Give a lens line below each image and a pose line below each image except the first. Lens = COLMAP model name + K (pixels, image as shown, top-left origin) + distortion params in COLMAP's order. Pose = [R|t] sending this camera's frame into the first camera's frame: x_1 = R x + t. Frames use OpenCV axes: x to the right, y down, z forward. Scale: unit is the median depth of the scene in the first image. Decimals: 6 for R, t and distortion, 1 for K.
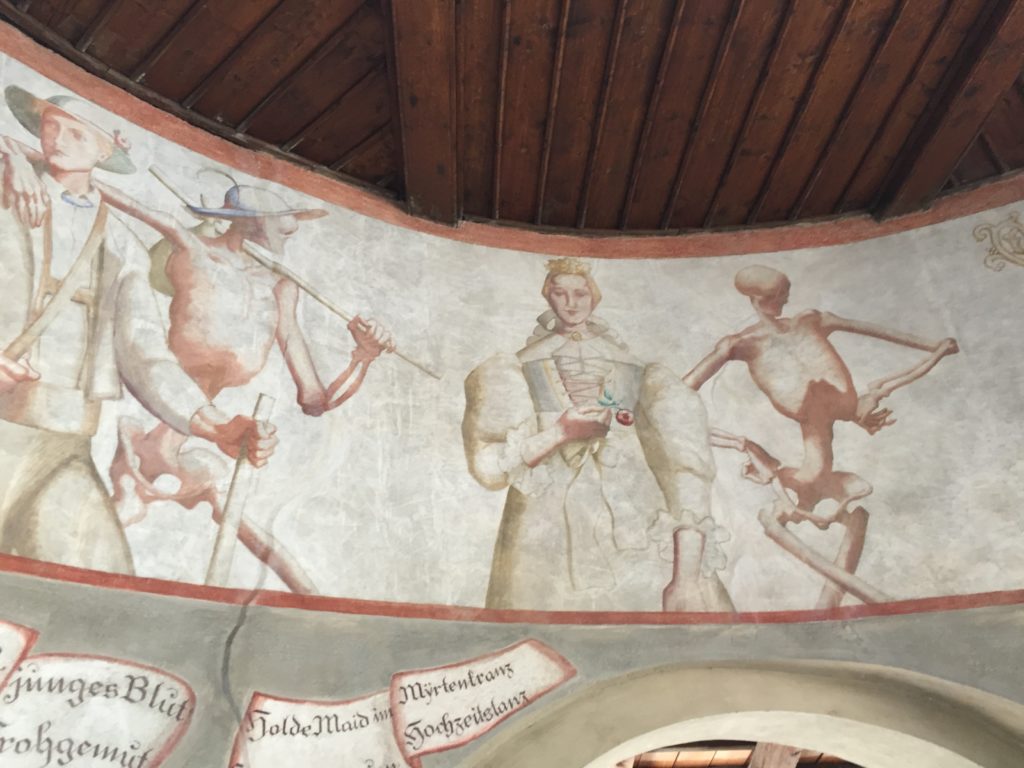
lens RADIAL K [[867.0, 0, 505.3], [0, 867.0, 388.0], [0, 0, 1]] dist [0.082770, -0.105341]
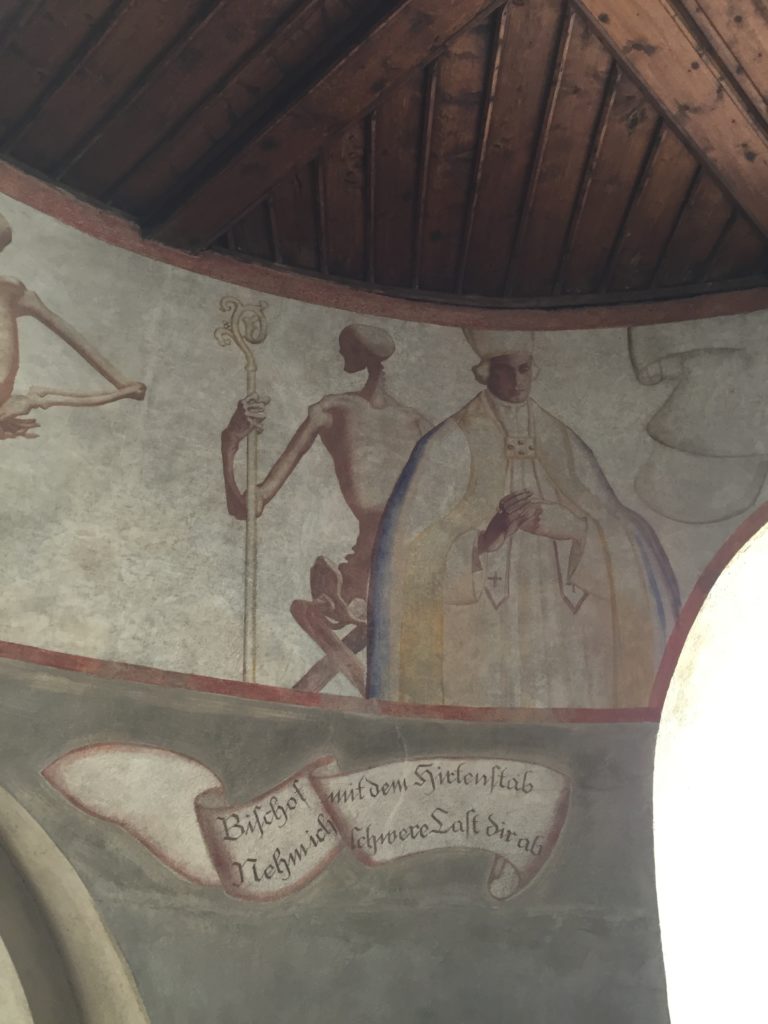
lens RADIAL K [[867.0, 0, 378.4], [0, 867.0, 510.6], [0, 0, 1]] dist [0.082770, -0.105341]
pose [[0.736399, 0.385067, 0.556273, 0.236688], [-0.421365, 0.904324, -0.068190, 0.020374], [-0.529309, -0.184179, 0.828197, 0.106784]]
